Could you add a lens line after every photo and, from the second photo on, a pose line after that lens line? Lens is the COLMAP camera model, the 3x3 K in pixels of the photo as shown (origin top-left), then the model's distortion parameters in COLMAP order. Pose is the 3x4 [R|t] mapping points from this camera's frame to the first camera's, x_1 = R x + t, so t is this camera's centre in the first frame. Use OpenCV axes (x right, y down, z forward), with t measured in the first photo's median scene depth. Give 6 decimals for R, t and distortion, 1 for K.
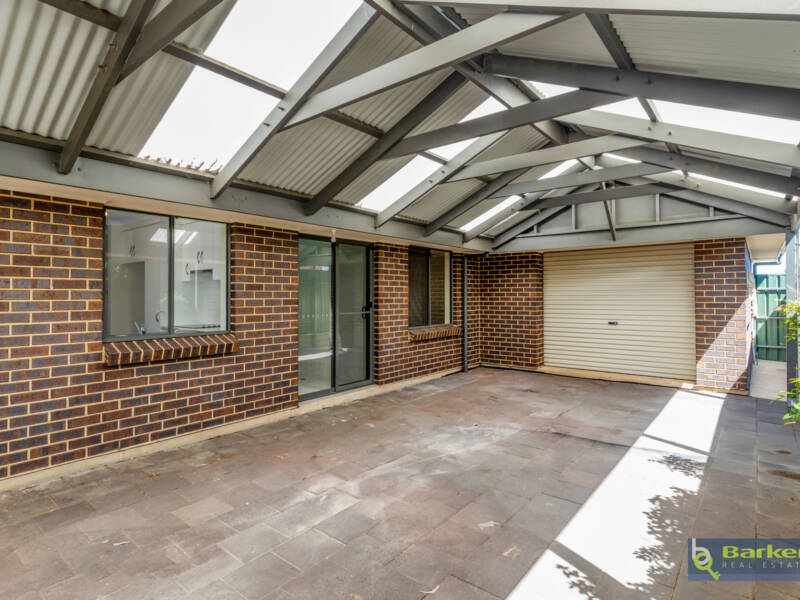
lens RADIAL K [[434.1, 0, 397.6], [0, 434.1, 295.2], [0, 0, 1]] dist [-0.004312, 0.000219]
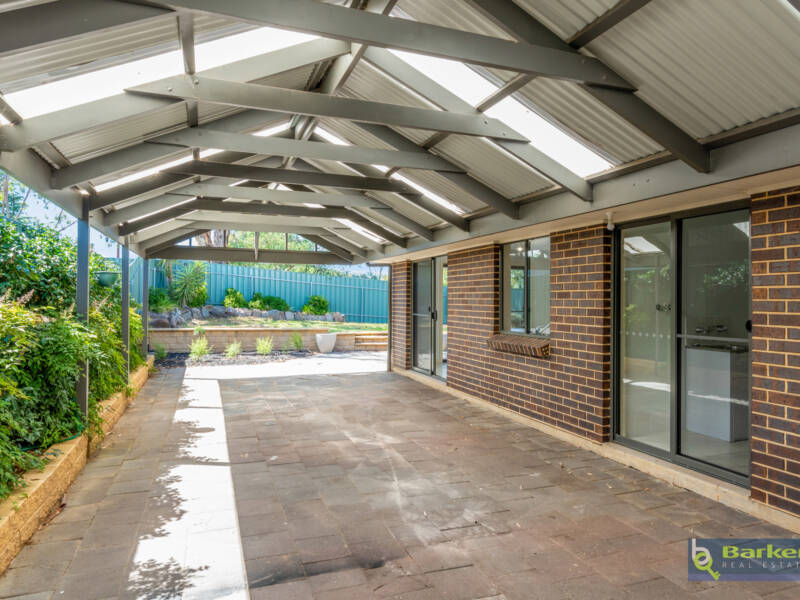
lens RADIAL K [[522.4, 0, 397.2], [0, 522.4, 300.4], [0, 0, 1]] dist [-0.000498, 0.006134]
pose [[-0.505742, 0.000957, -0.862684, 1.165971], [-0.002475, 0.999994, 0.002561, -0.011748], [0.862681, 0.003431, -0.505737, 1.723429]]
